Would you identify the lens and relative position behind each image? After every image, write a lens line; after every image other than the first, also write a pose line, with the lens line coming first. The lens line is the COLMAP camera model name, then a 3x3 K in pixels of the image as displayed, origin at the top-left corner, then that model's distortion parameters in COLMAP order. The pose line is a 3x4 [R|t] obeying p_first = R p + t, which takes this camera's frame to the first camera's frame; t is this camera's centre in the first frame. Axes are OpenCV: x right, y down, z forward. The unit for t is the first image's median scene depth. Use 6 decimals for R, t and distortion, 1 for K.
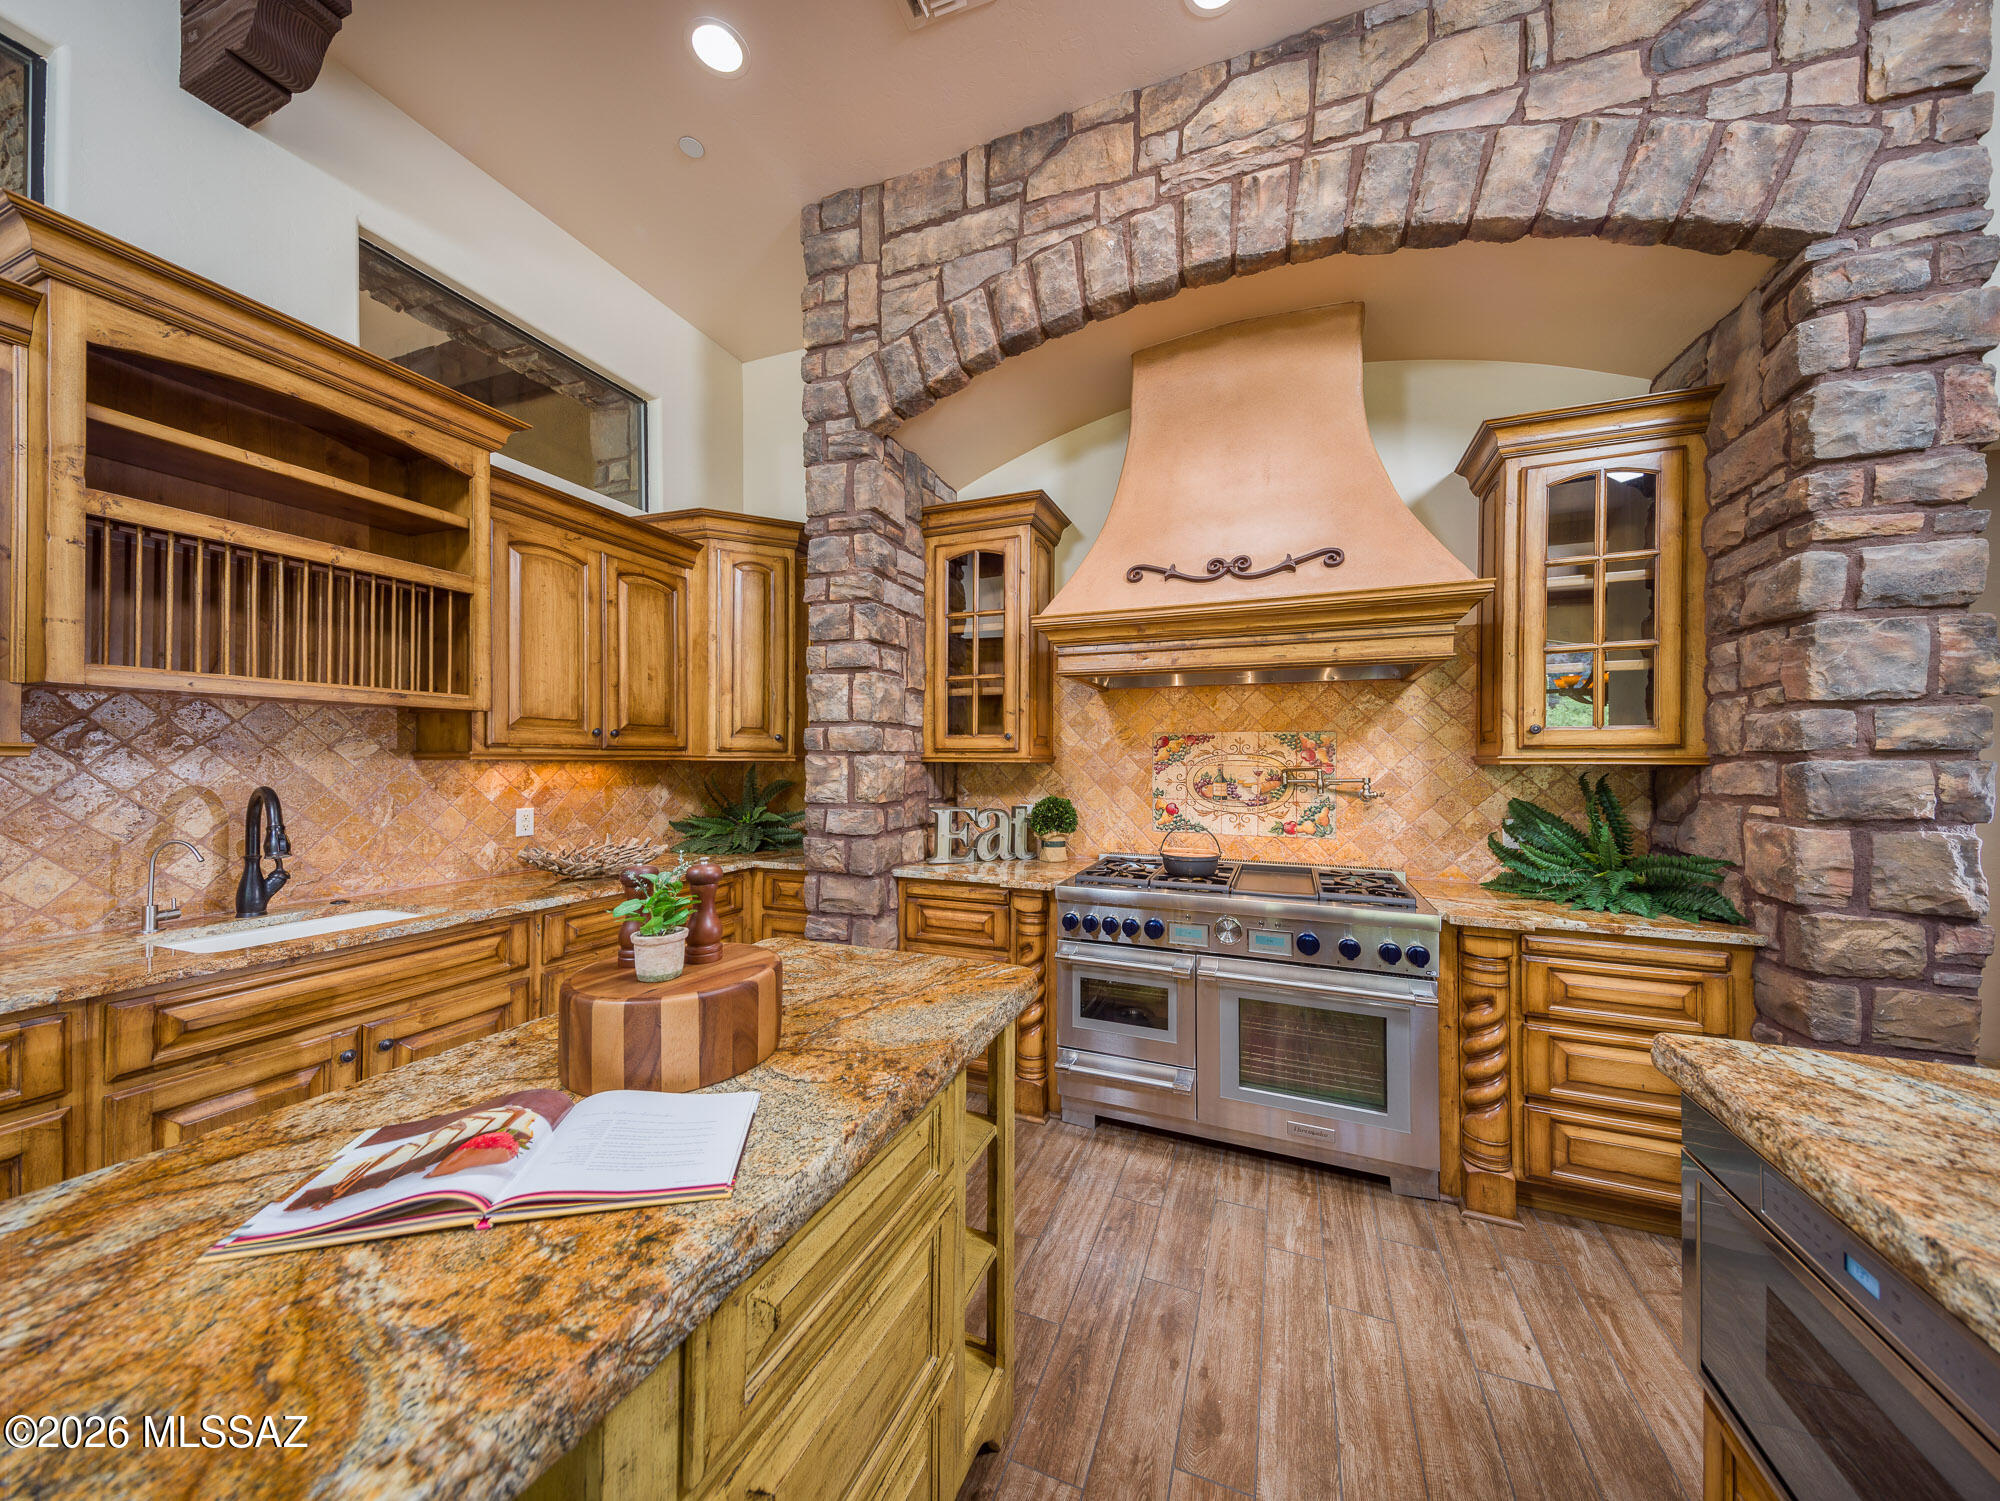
lens RADIAL K [[705.5, 0, 1004.0], [0, 705.5, 756.1], [0, 0, 1]] dist [0.008525, -0.000623]
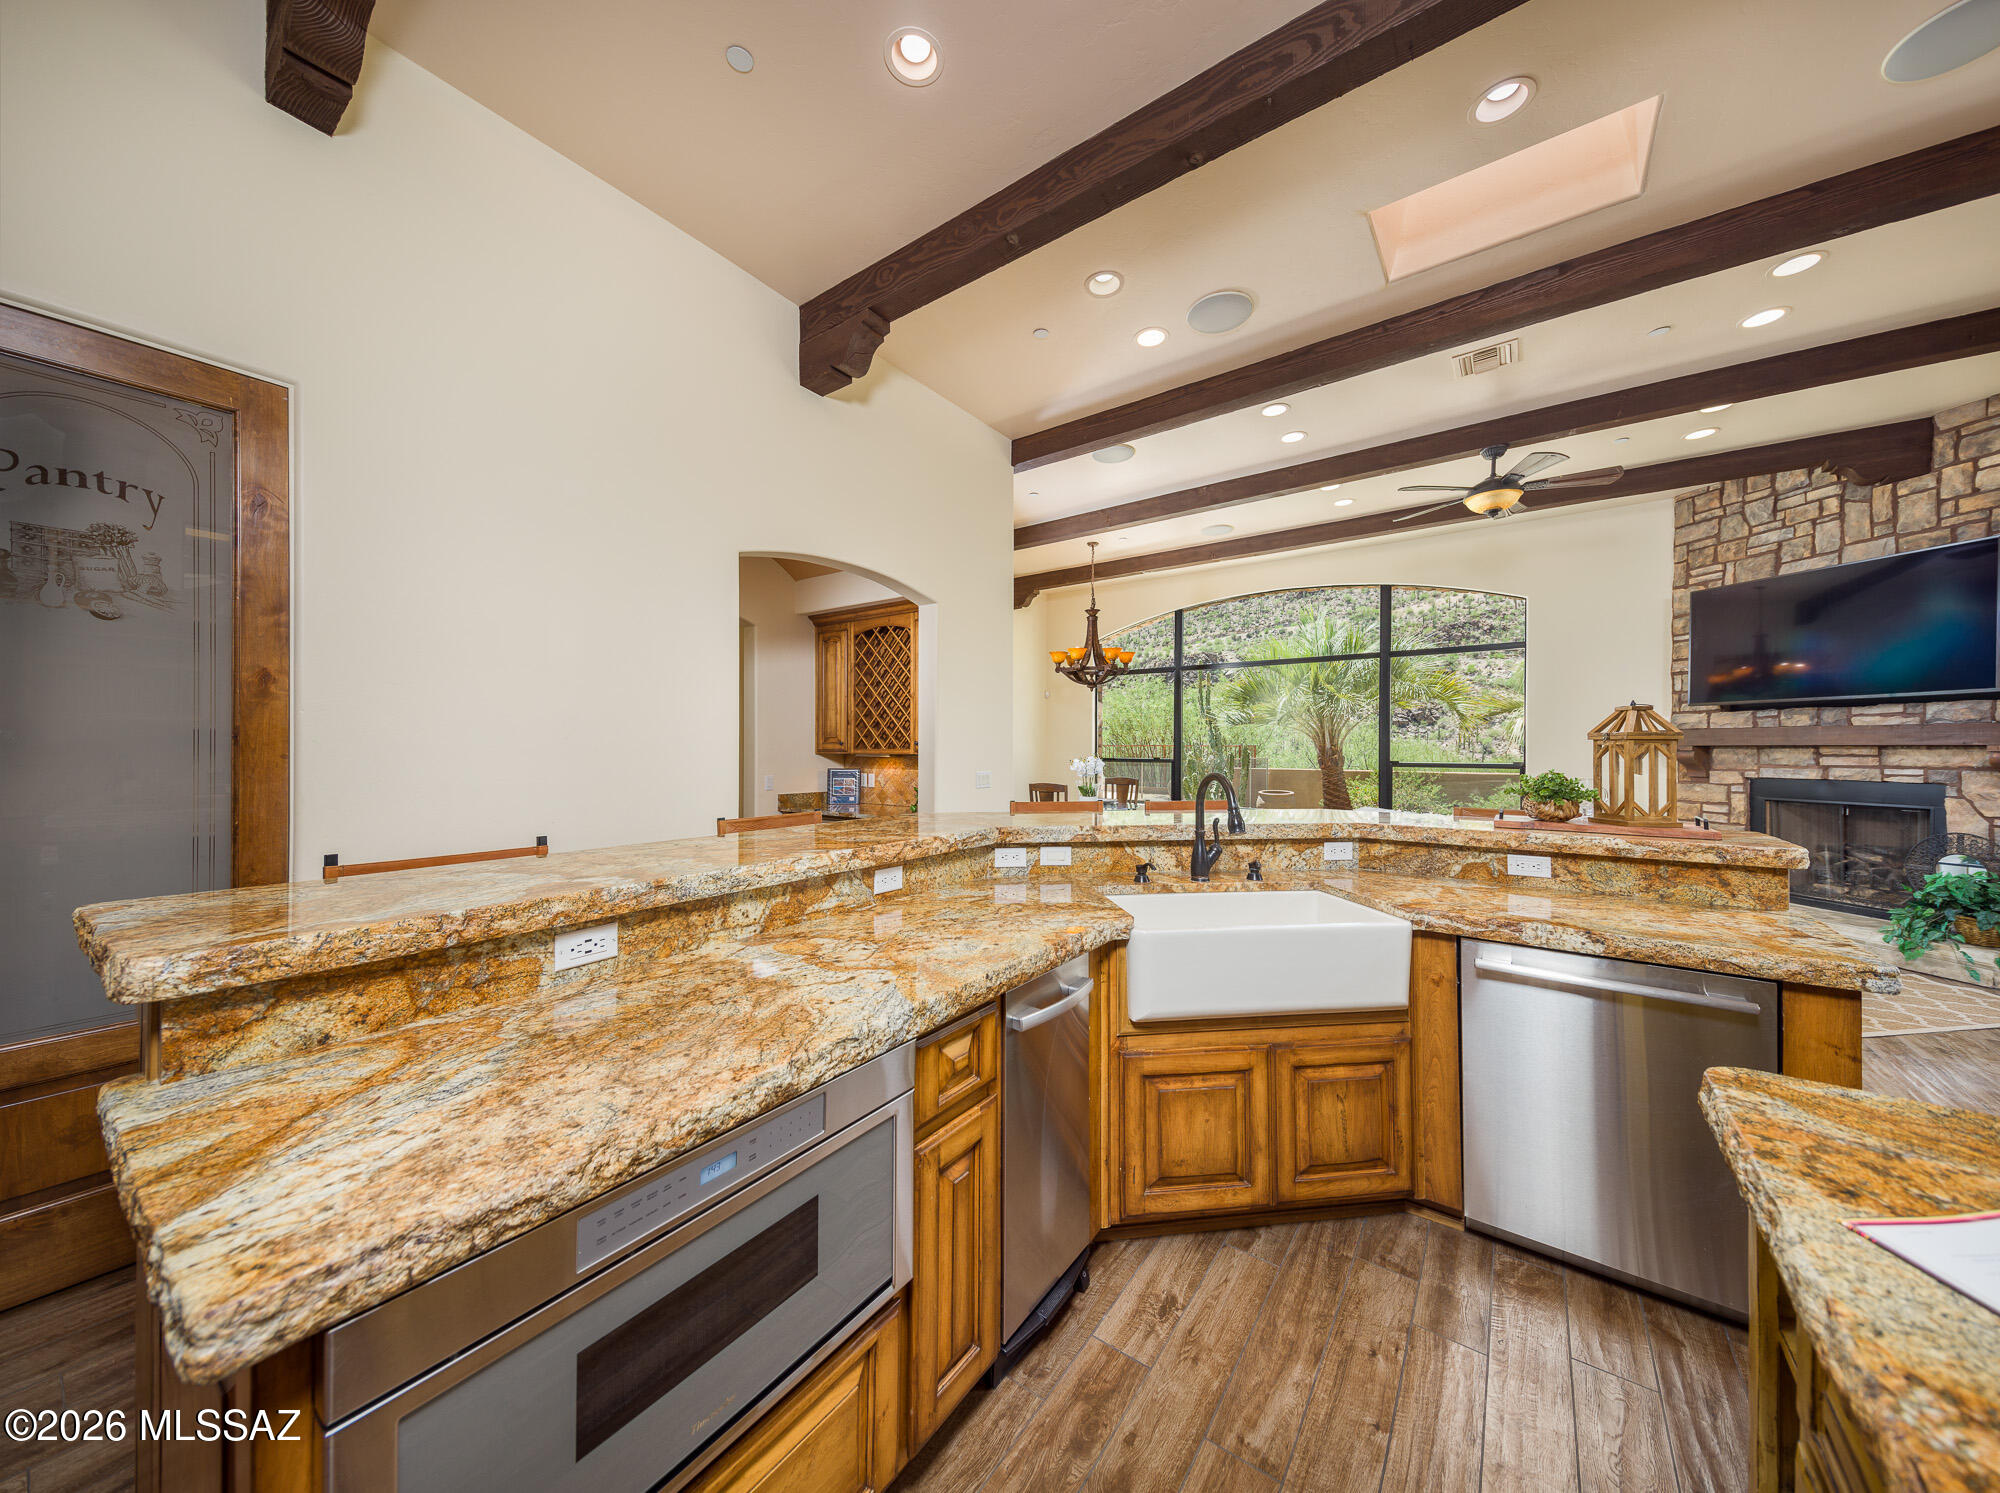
lens RADIAL K [[705.5, 0, 990.1], [0, 705.5, 748.2], [0, 0, 1]] dist [0.008525, -0.000623]
pose [[-0.964081, -0.009436, 0.265440, 0.151220], [-0.010937, 0.999931, -0.004178, 0.000028], [-0.265383, -0.006931, -0.964118, 0.724885]]
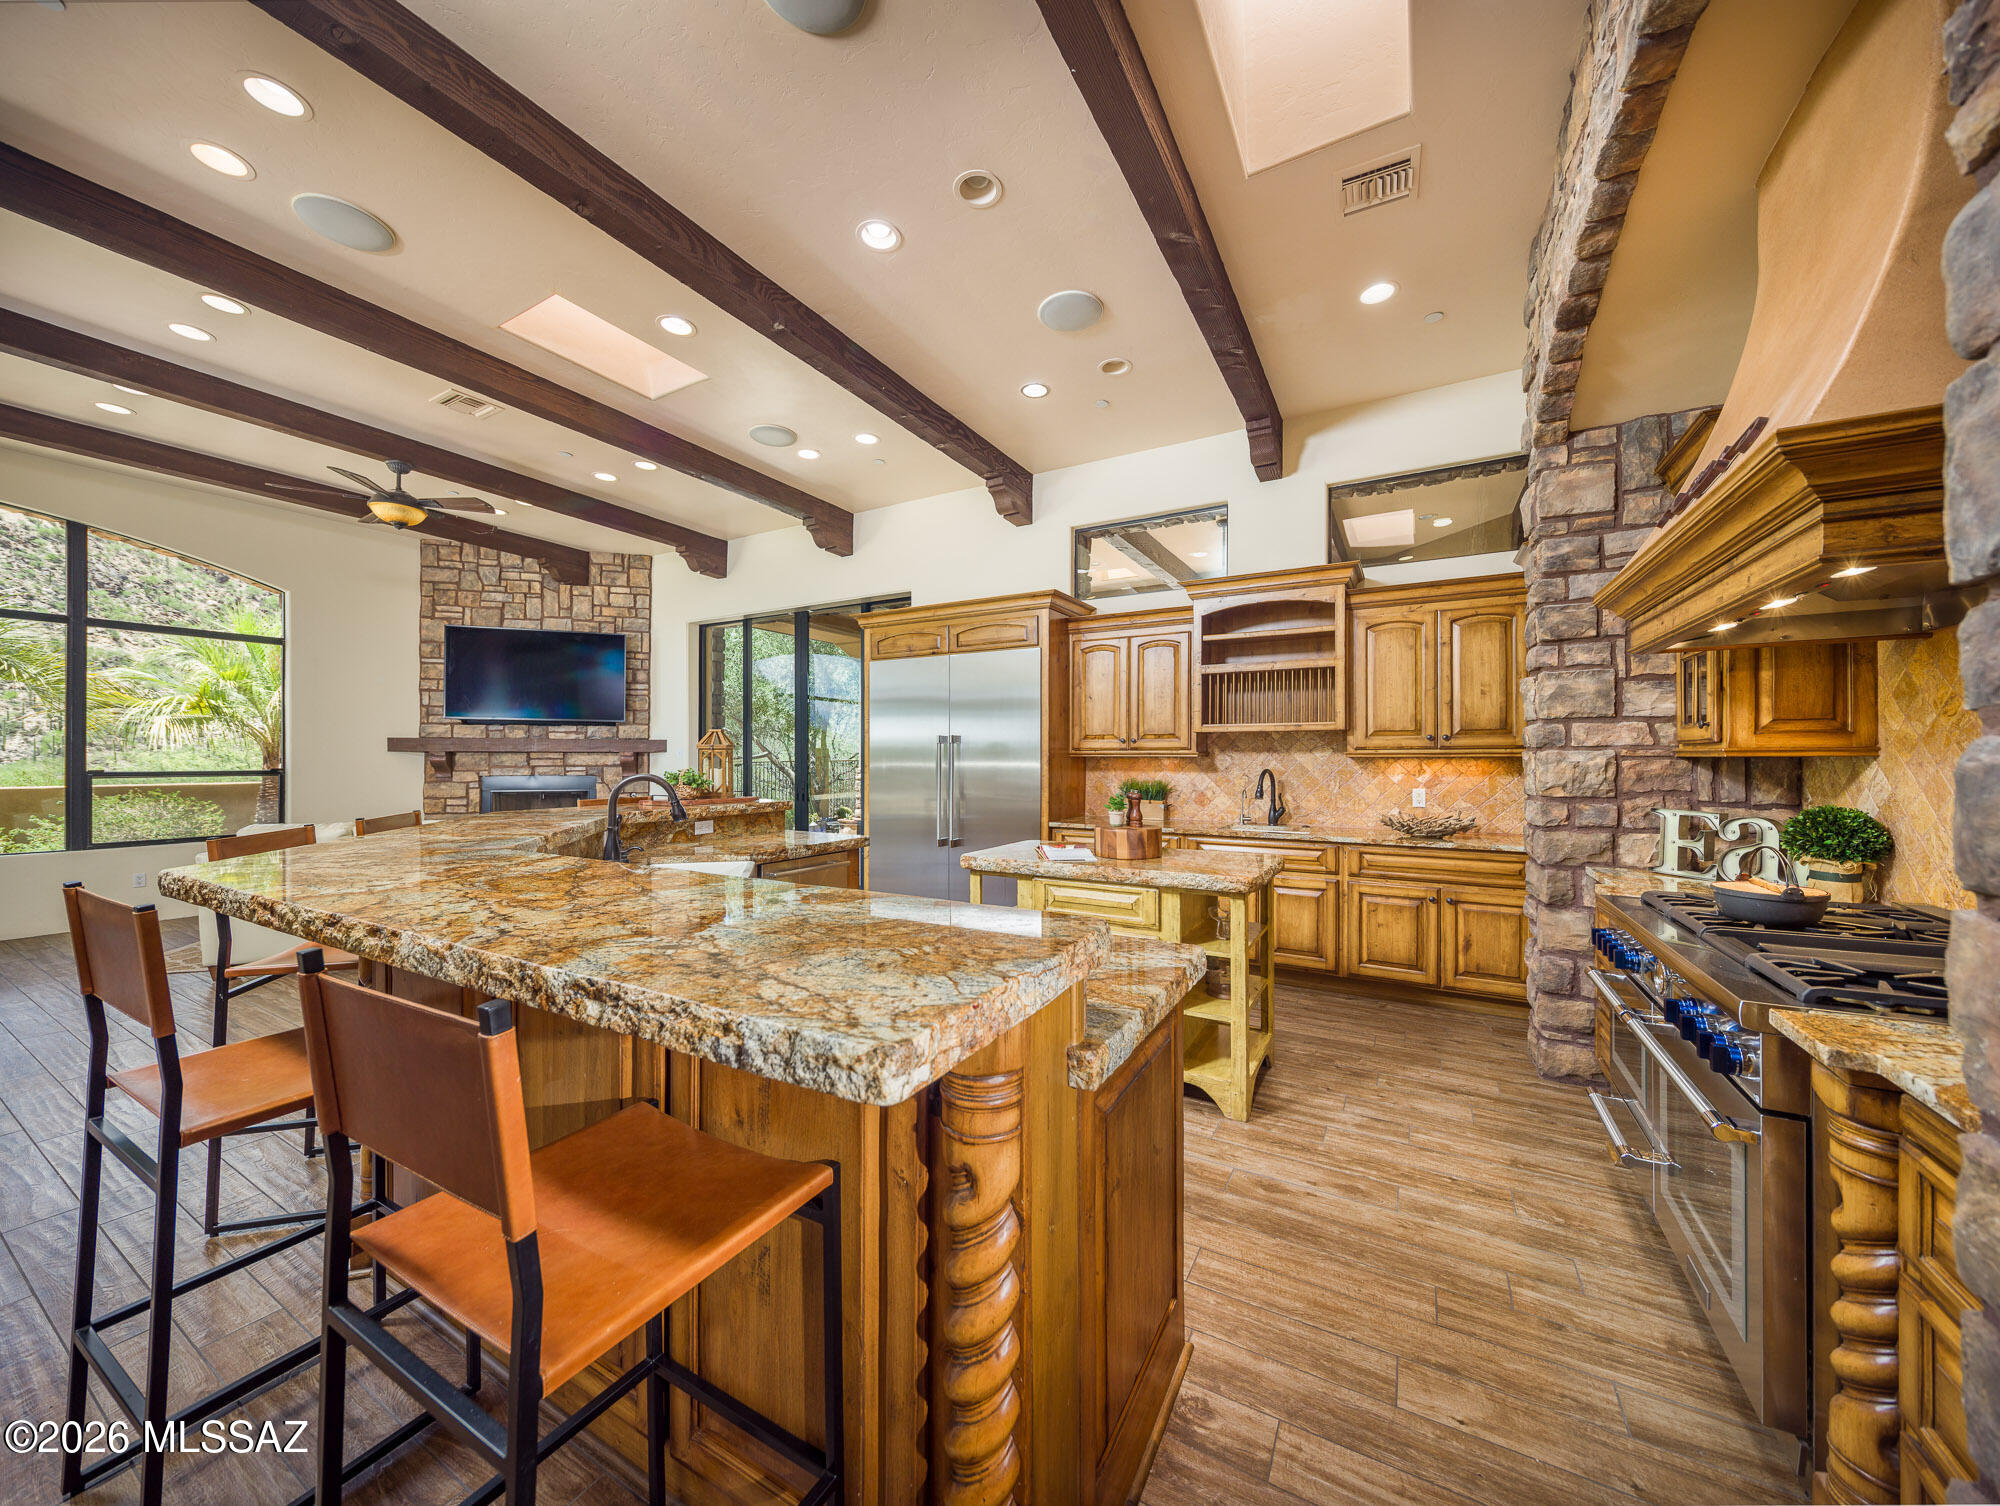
lens RADIAL K [[730.9, 0, 1005.0], [0, 730.9, 754.1], [0, 0, 1]] dist [0.002363, 0.000043]
pose [[-0.144569, -0.011045, -0.989433, 1.297177], [0.005428, 0.999914, -0.011955, 0.017158], [0.989480, -0.007099, -0.144497, 0.450957]]
